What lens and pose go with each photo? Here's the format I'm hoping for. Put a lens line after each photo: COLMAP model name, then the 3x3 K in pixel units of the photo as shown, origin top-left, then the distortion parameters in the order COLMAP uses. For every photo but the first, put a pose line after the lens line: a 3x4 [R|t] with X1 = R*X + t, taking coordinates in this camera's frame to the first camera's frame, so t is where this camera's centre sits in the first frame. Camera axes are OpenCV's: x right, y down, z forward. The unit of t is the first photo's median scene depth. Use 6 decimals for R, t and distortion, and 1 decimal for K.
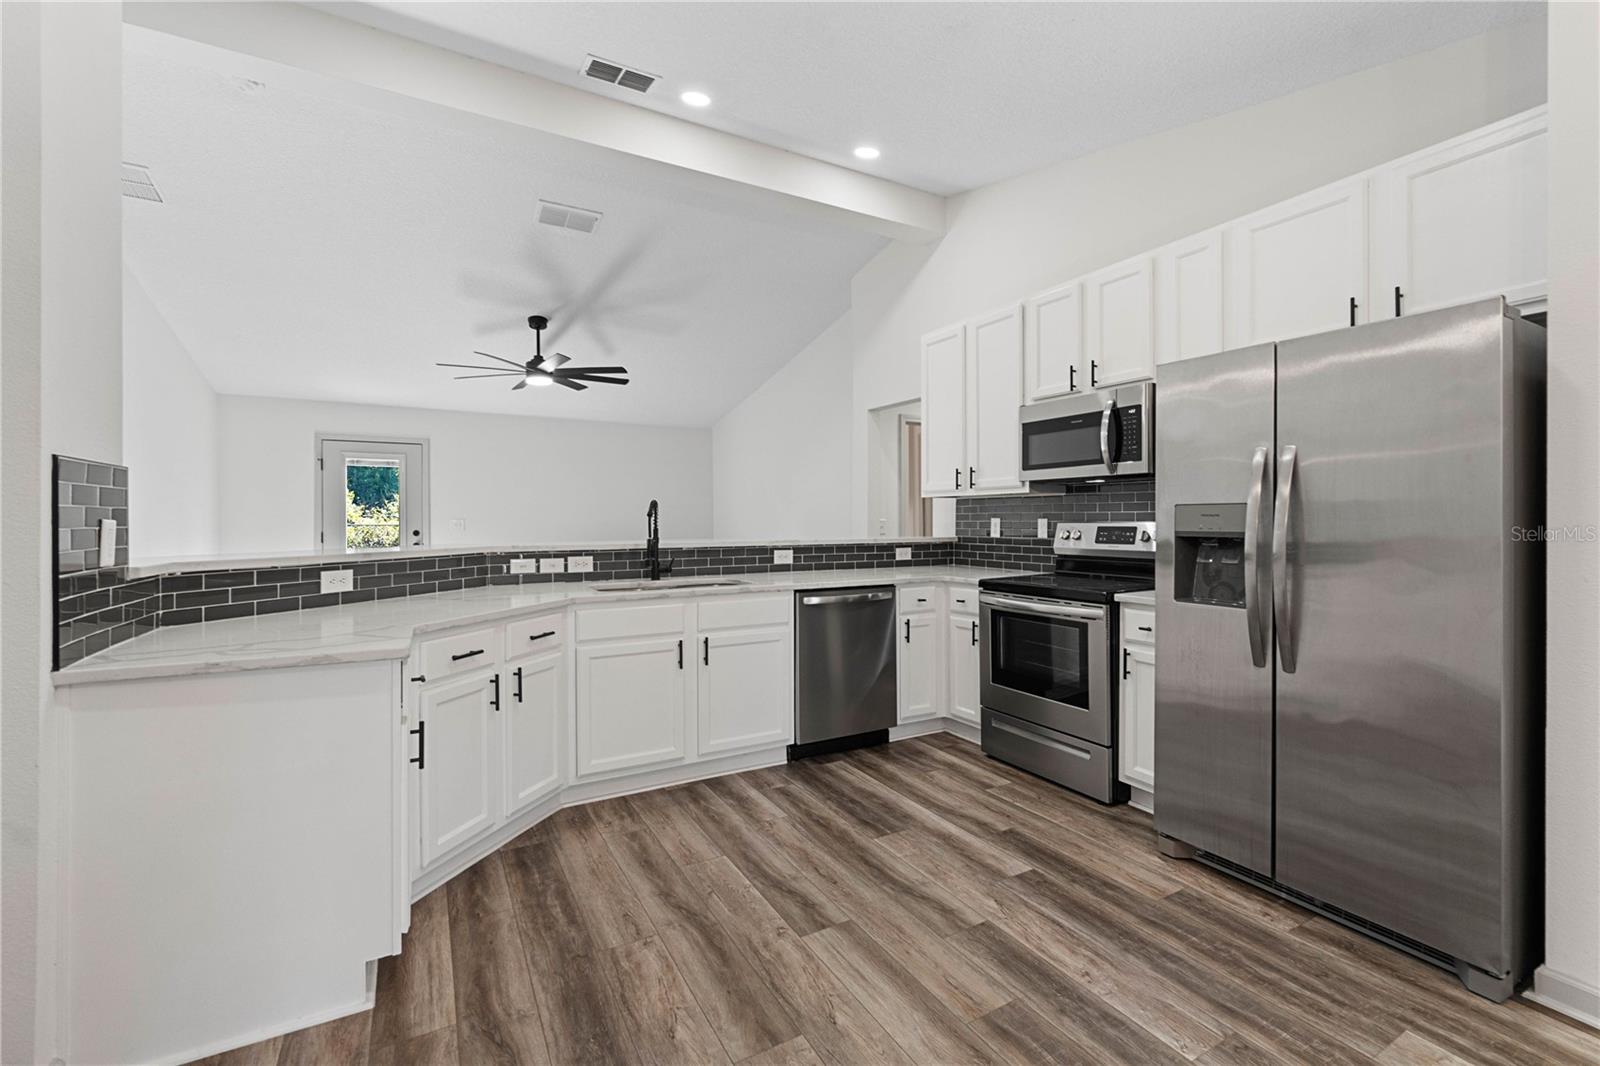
lens RADIAL K [[691.6, 0, 810.1], [0, 691.6, 521.6], [0, 0, 1]] dist [0.001131, 0.000277]
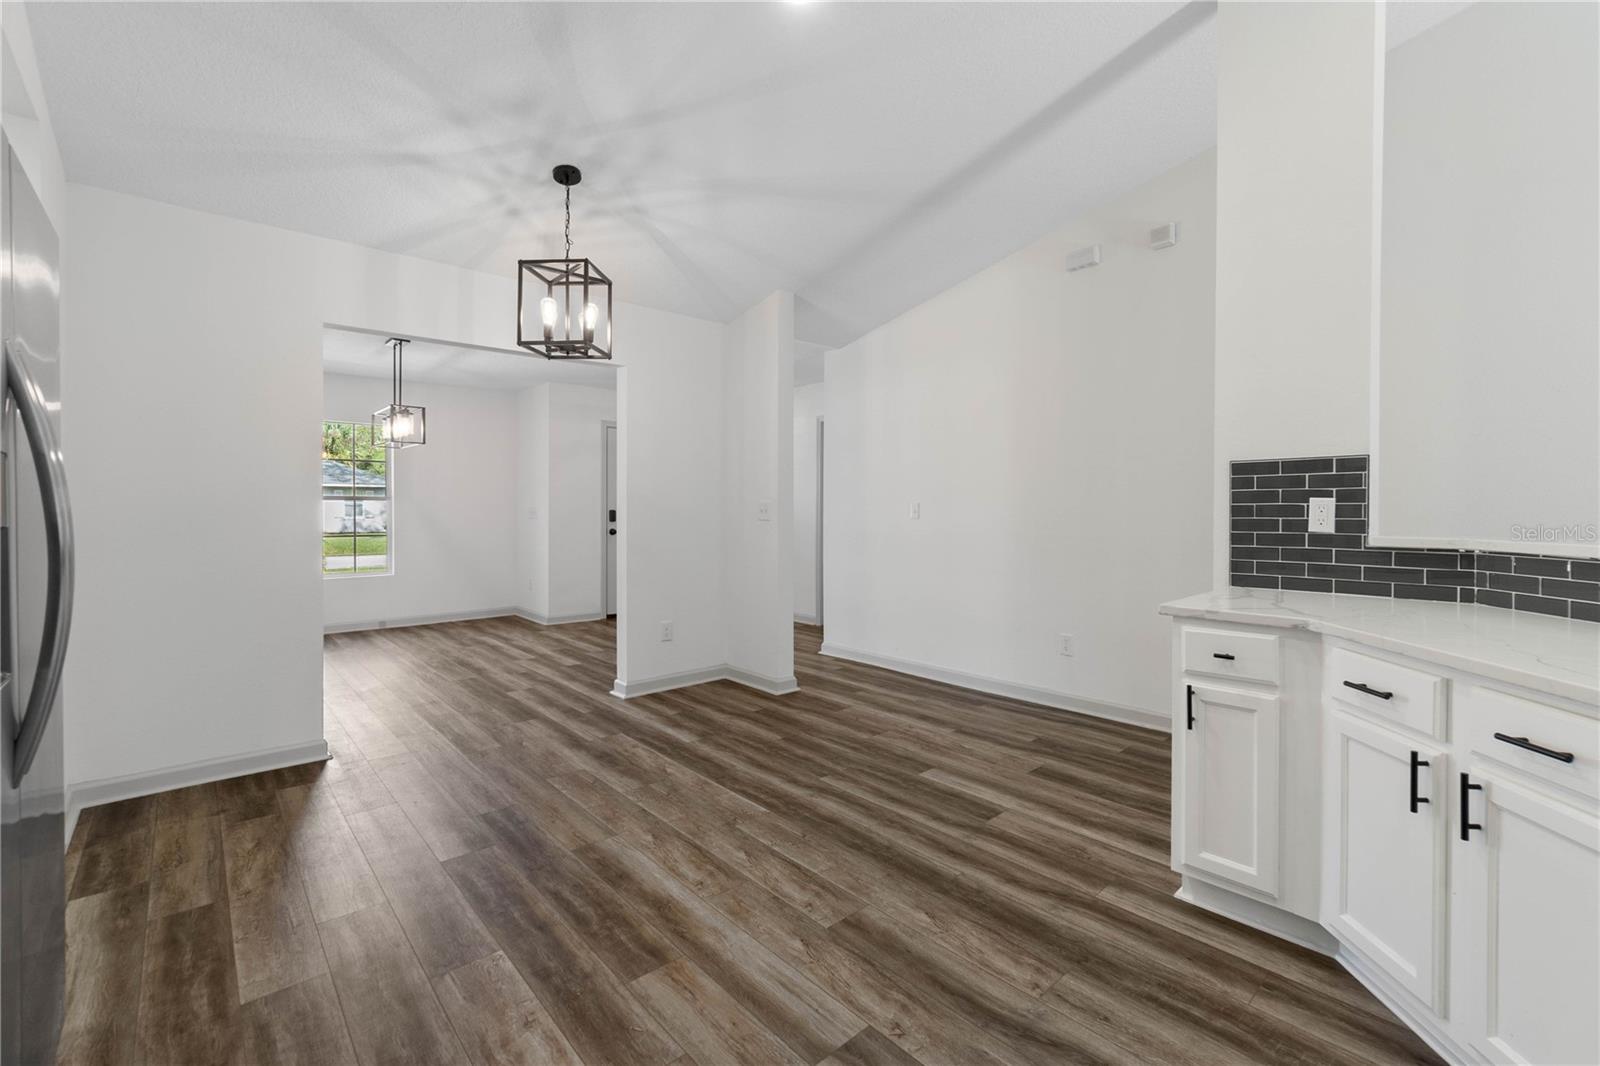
lens RADIAL K [[691.6, 0, 798.0], [0, 691.6, 516.5], [0, 0, 1]] dist [0.001131, 0.000277]
pose [[-0.980003, 0.004914, -0.198921, 0.242366], [-0.000088, 0.999684, 0.025127, 0.002974], [0.198981, 0.024642, -0.979693, 1.920174]]
